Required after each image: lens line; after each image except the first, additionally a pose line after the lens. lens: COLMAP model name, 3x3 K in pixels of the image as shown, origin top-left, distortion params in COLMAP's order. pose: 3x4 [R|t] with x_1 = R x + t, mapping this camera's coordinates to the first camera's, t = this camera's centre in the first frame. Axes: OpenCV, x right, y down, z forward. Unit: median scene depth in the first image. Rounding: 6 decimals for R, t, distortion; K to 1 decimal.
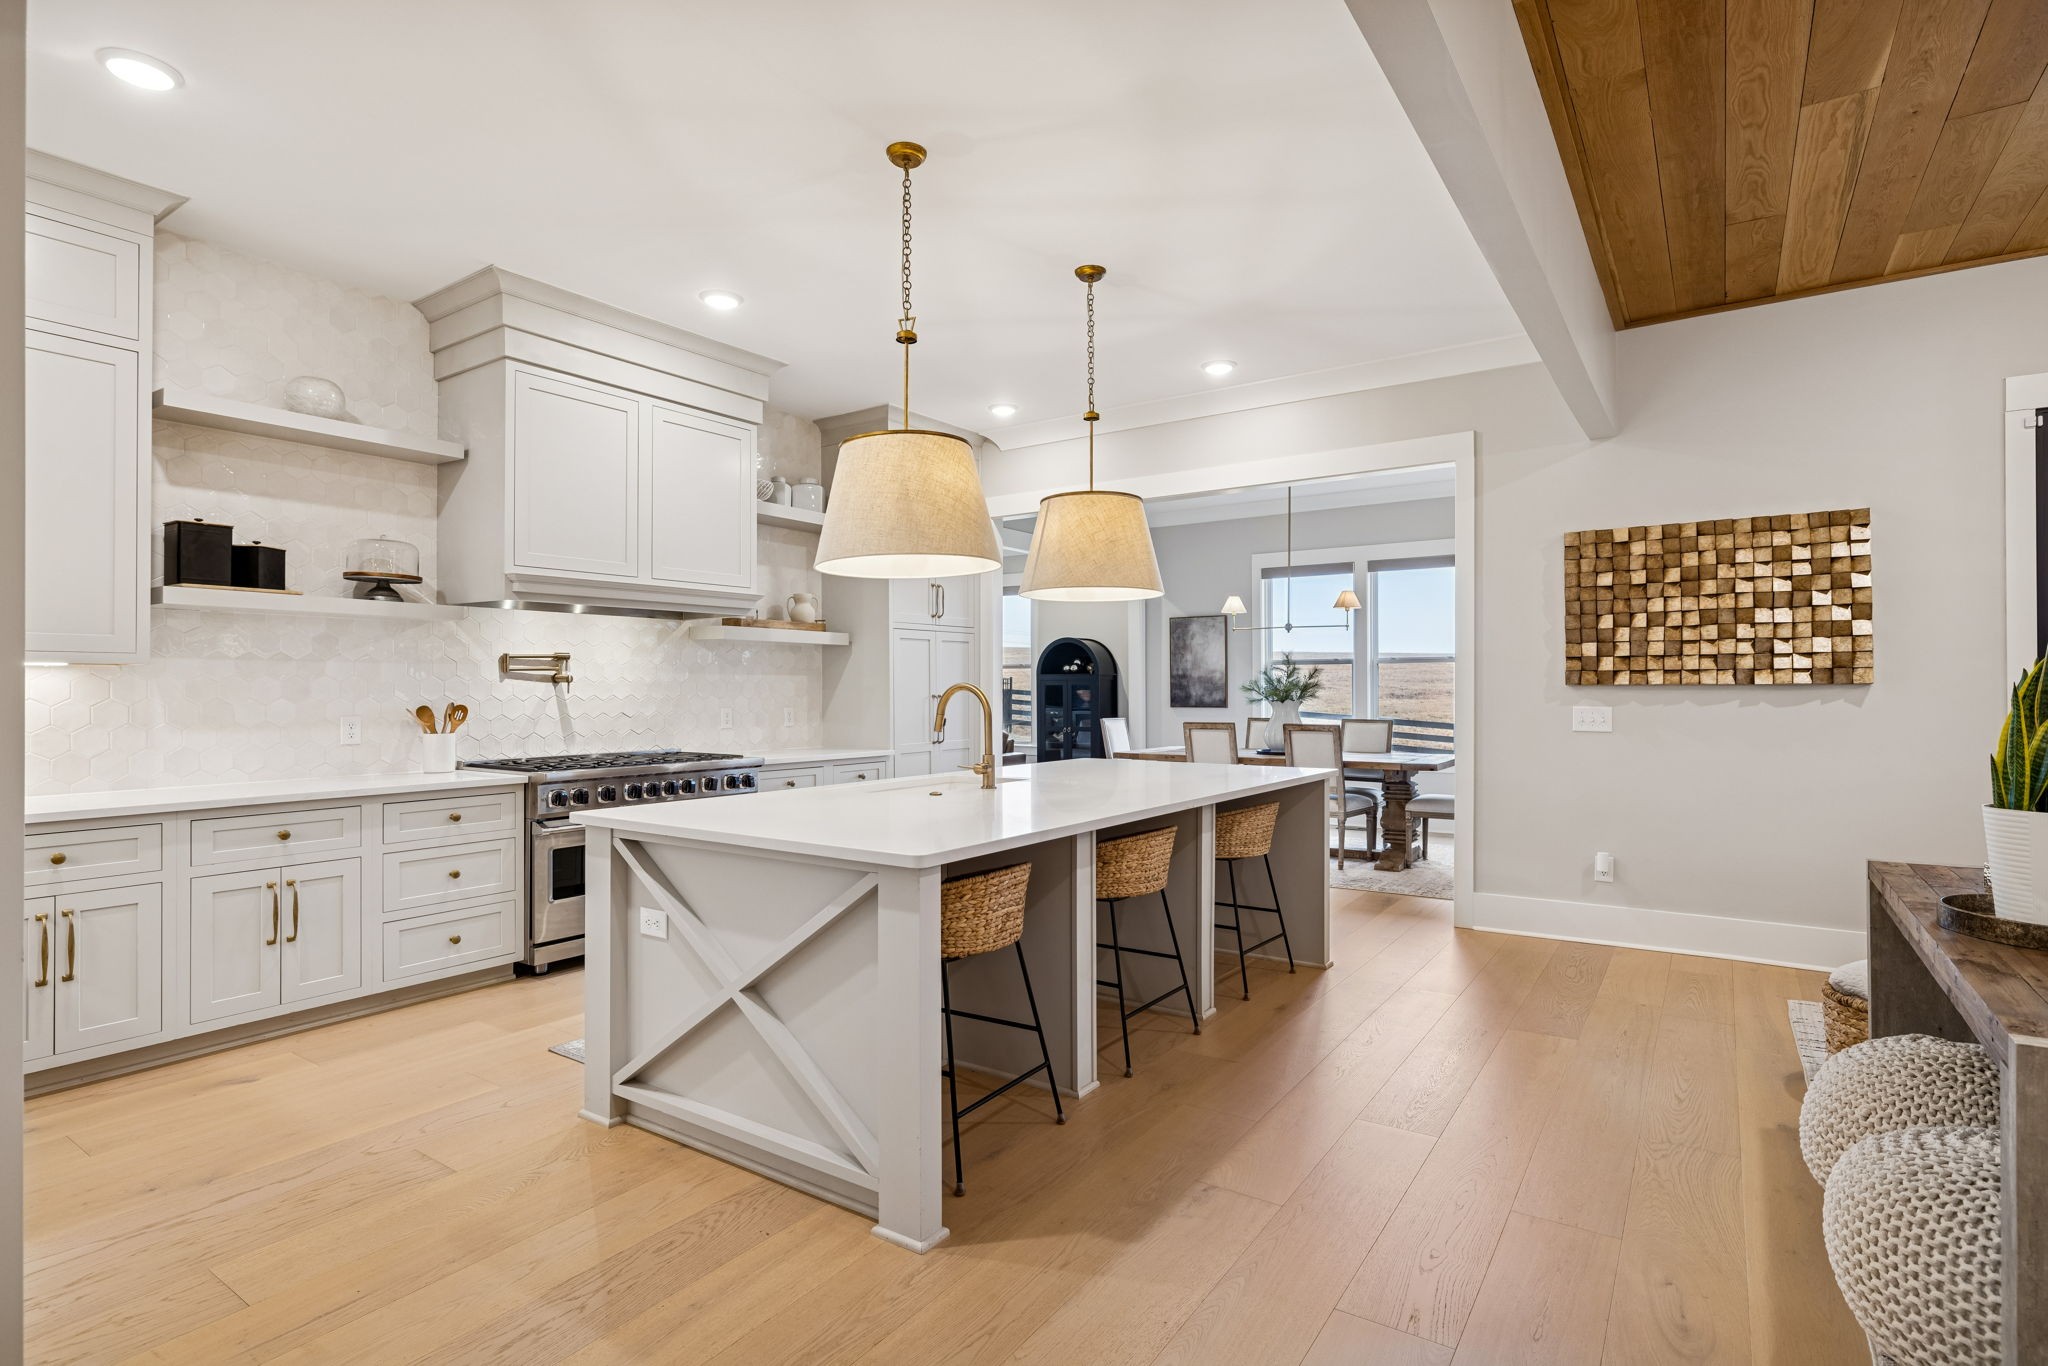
lens RADIAL K [[1036.0, 0, 1027.4], [0, 1036.0, 683.1], [0, 0, 1]] dist [-0.006375, 0.000412]
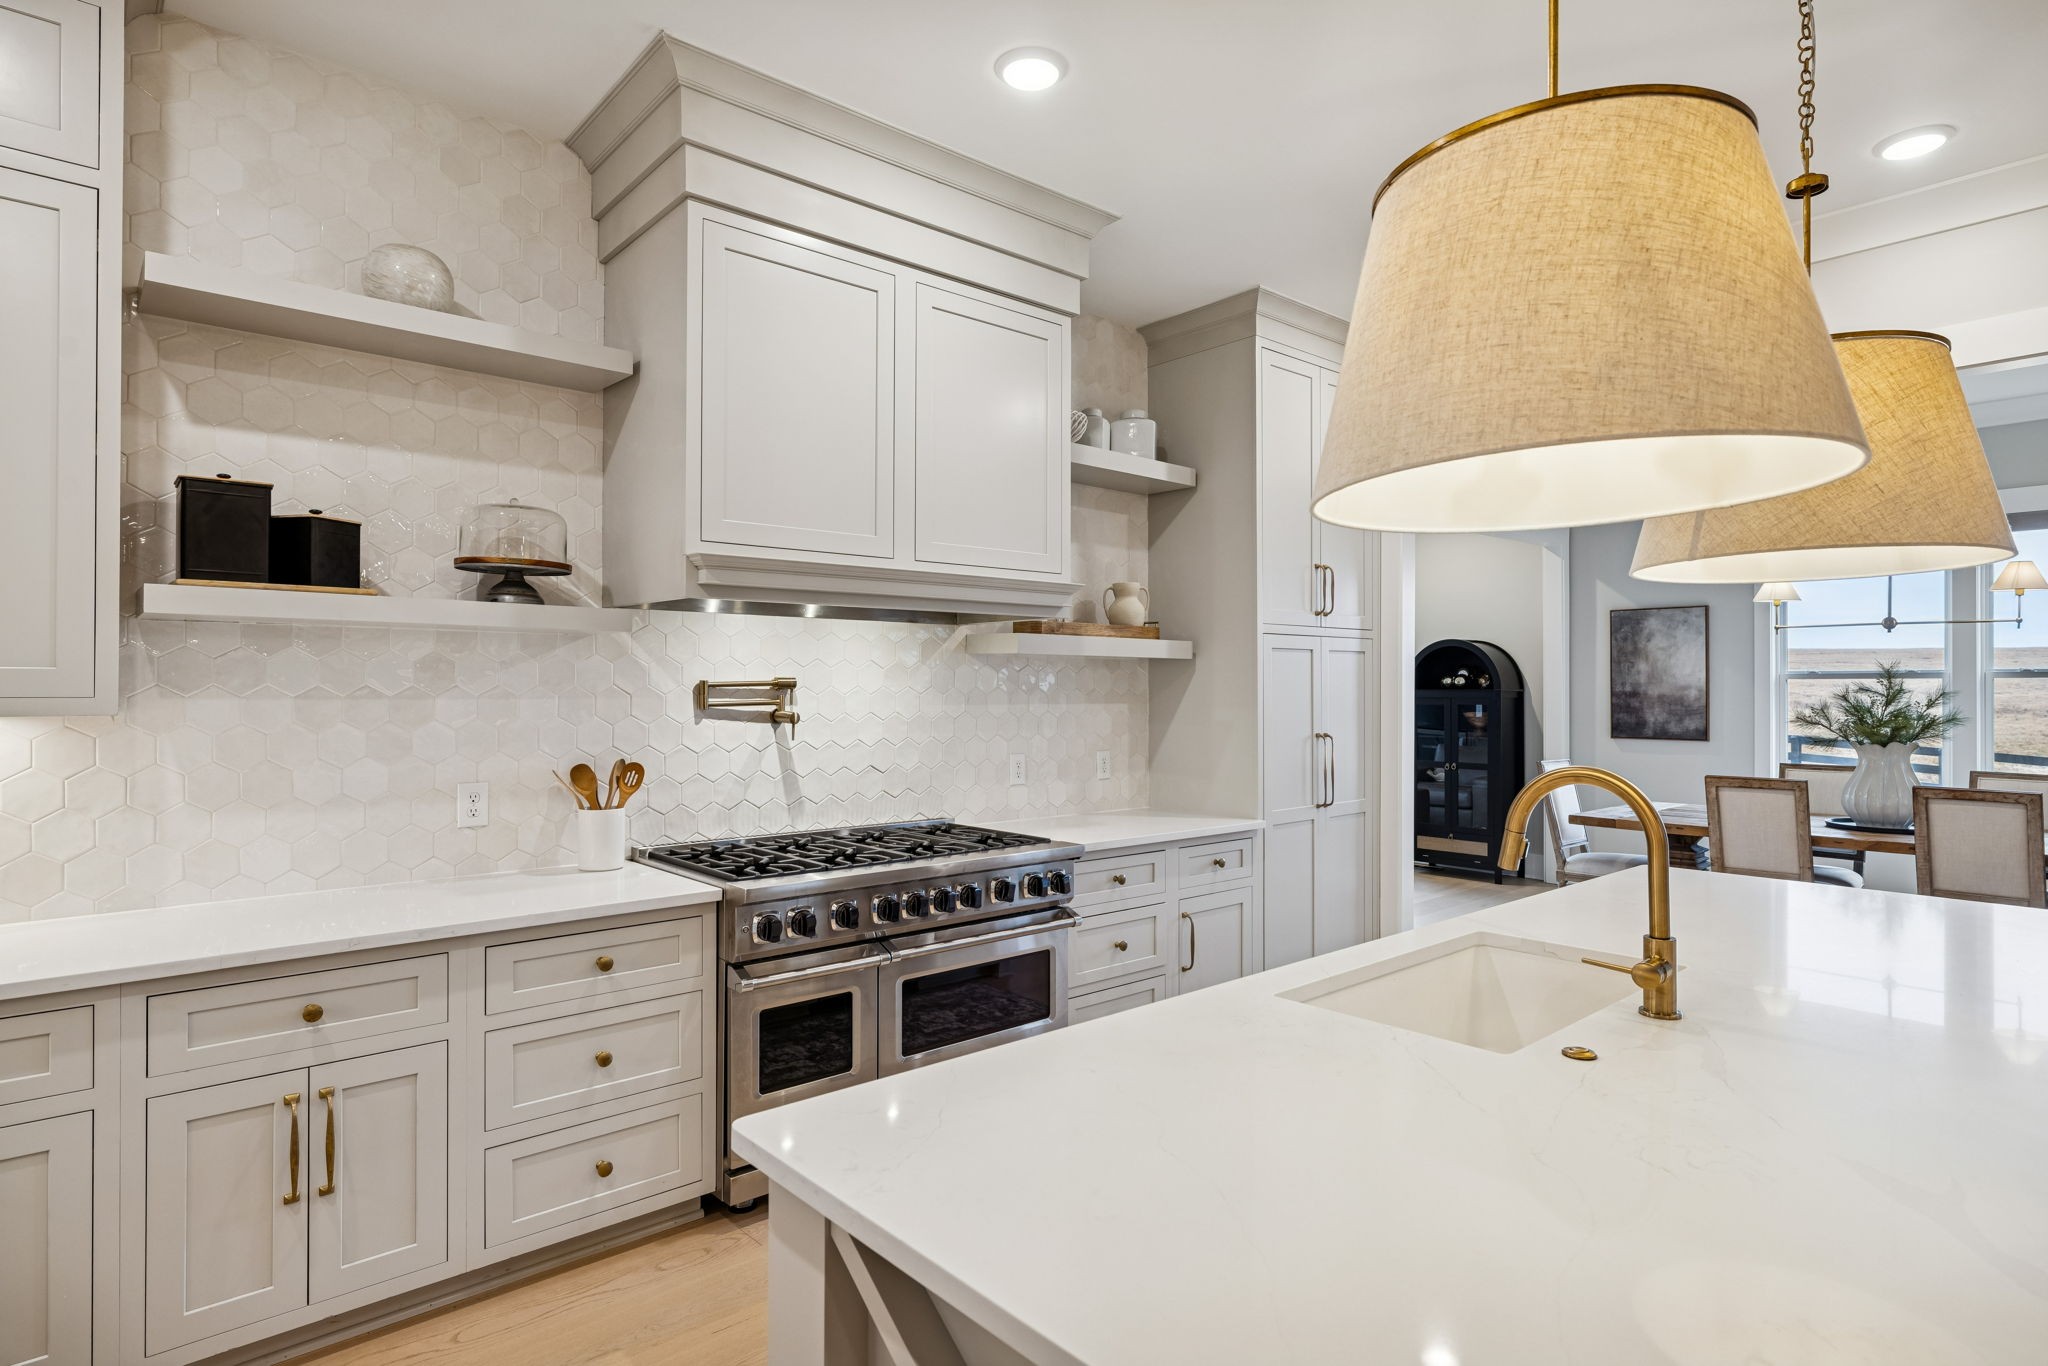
lens RADIAL K [[1094.5, 0, 1011.0], [0, 1094.5, 688.0], [0, 0, 1]] dist [-0.000293, -0.000690]
pose [[0.968160, 0.003966, -0.250300, -0.150748], [-0.002577, 0.999979, 0.005876, -0.030165], [0.250318, -0.005044, 0.968151, 0.400432]]
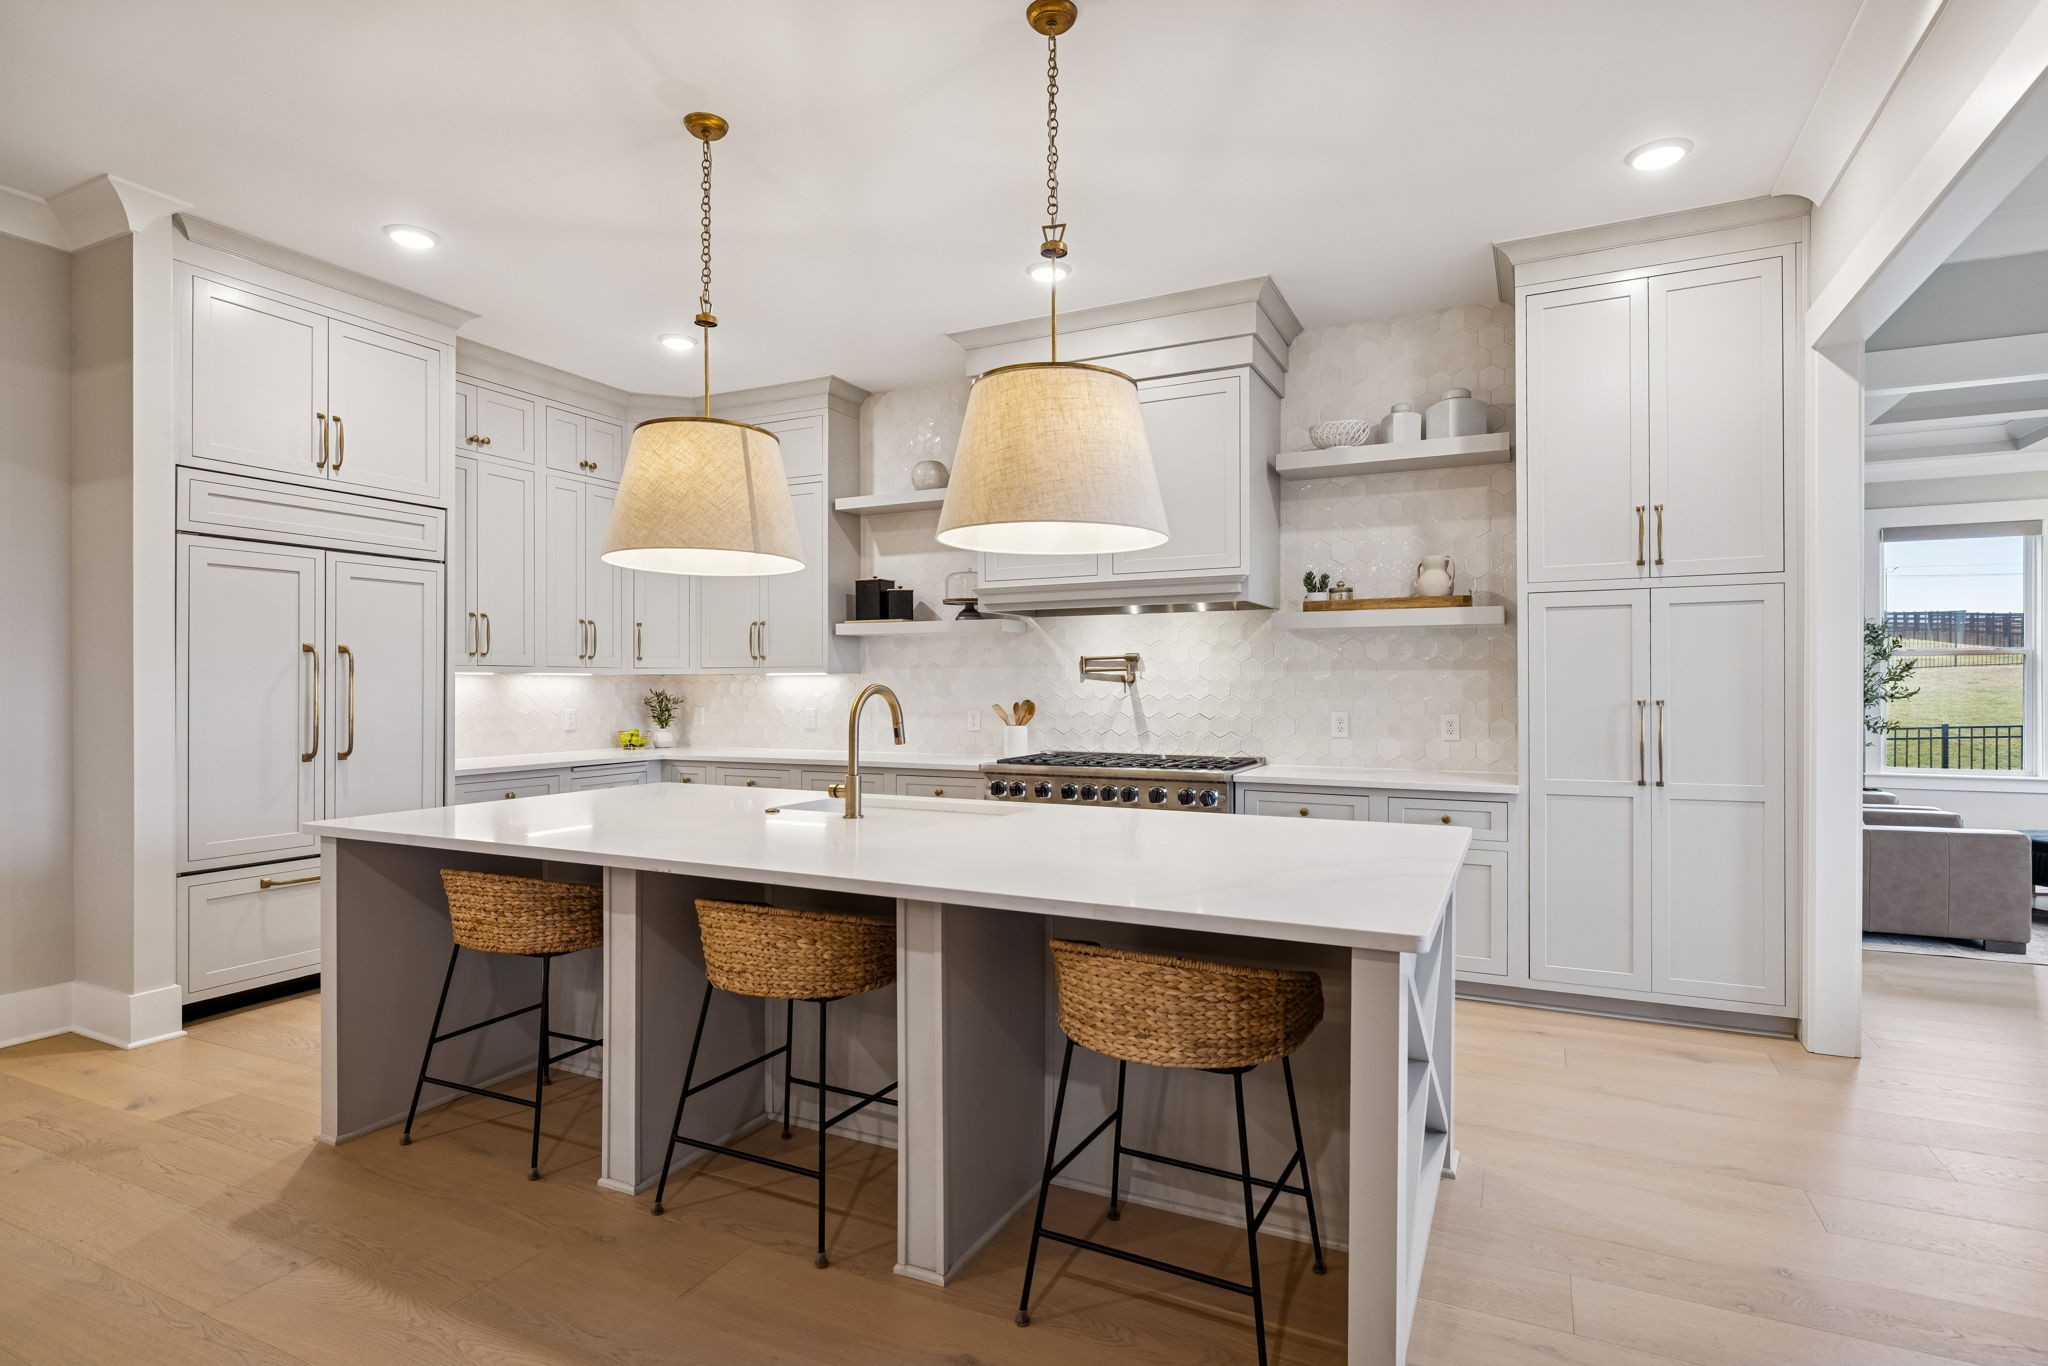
lens RADIAL K [[1036.0, 0, 1008.6], [0, 1036.0, 701.7], [0, 0, 1]] dist [-0.006375, 0.000412]
pose [[0.135268, 0.016753, -0.990667, 0.613972], [0.006699, 0.999819, 0.017823, -0.000701], [0.990786, -0.009048, 0.135131, 0.818950]]
